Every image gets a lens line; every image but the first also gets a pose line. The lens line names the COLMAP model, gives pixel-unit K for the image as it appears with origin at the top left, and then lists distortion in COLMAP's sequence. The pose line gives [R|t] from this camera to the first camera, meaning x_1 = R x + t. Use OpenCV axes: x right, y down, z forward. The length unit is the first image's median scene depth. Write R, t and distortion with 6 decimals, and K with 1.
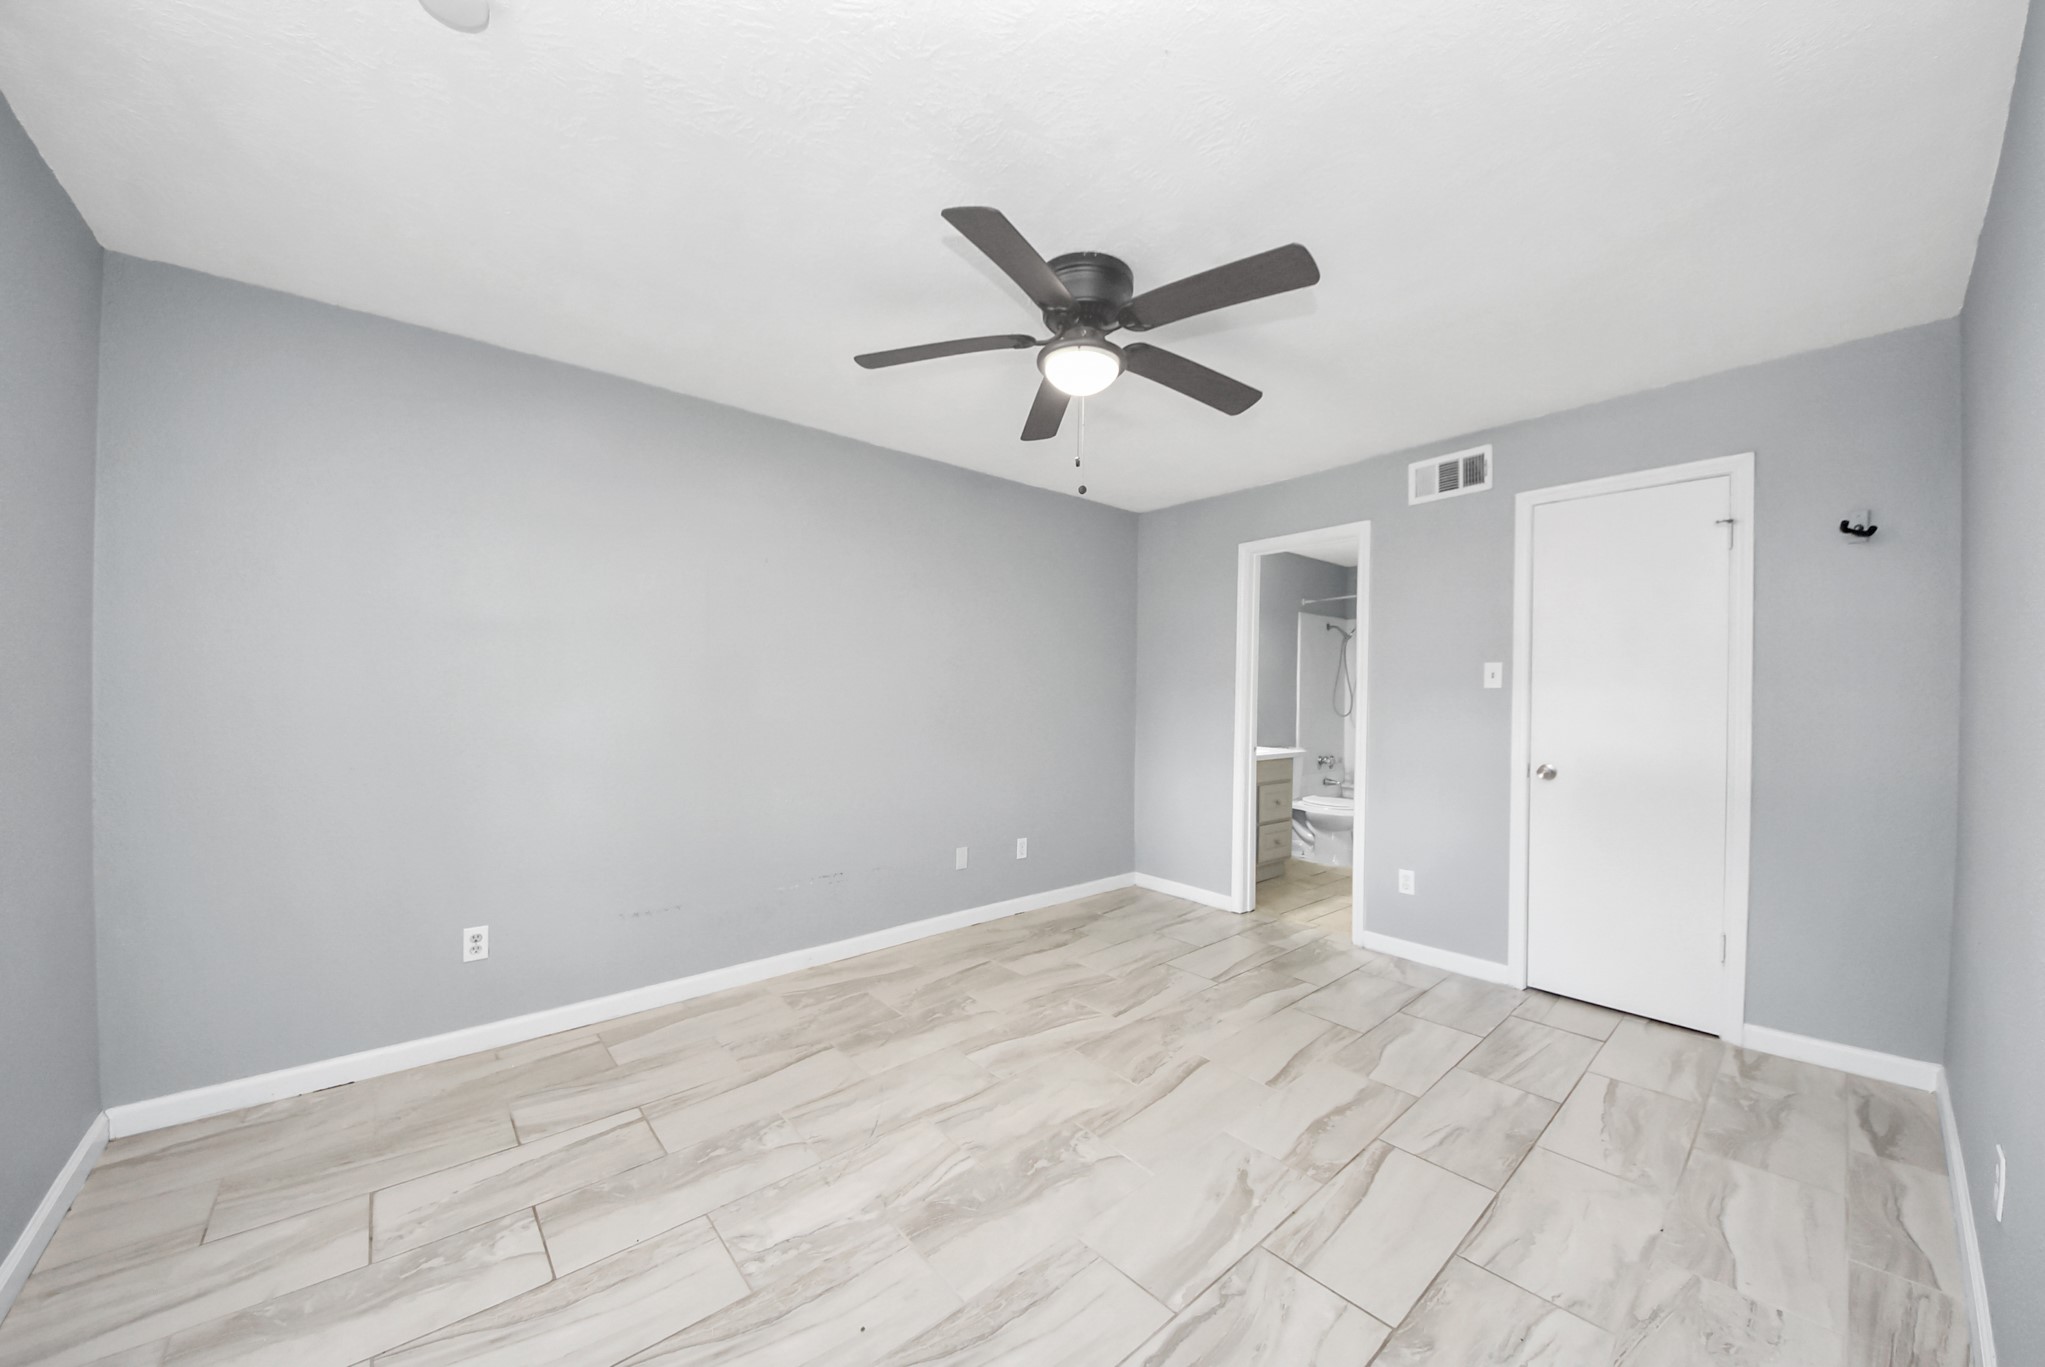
lens RADIAL K [[722.0, 0, 1037.2], [0, 722.0, 695.2], [0, 0, 1]] dist [0.041957, -0.028330]
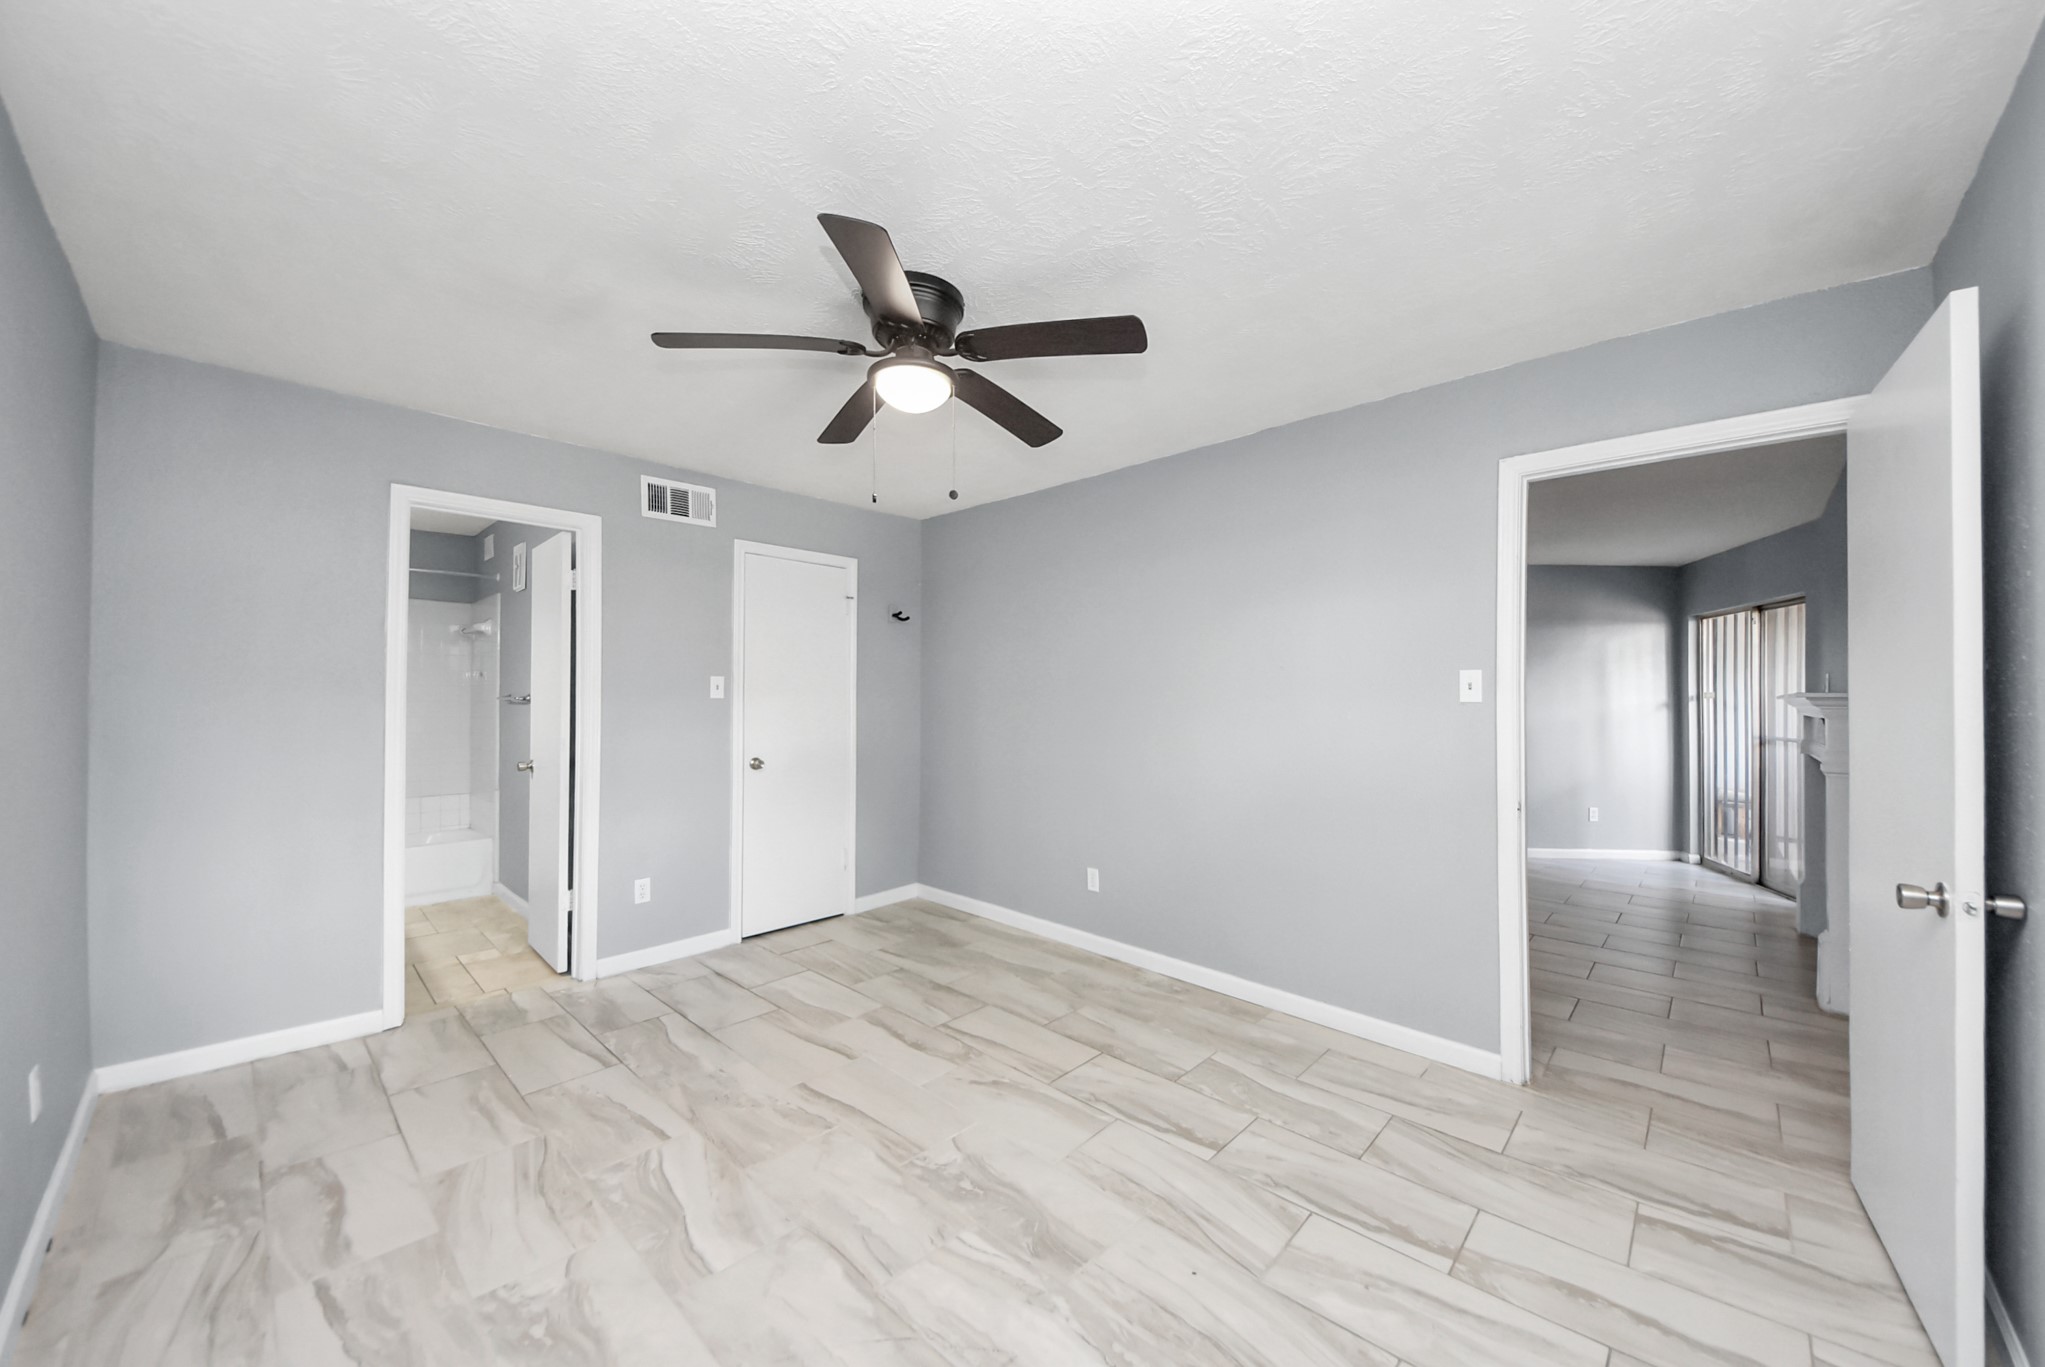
lens RADIAL K [[742.2, 0, 1034.6], [0, 742.2, 681.4], [0, 0, 1]] dist [0.044924, -0.028765]
pose [[-0.093857, 0.013694, 0.995492, -0.754579], [-0.003575, 0.999894, -0.014092, -0.026066], [-0.995579, -0.004881, -0.093798, 0.729876]]
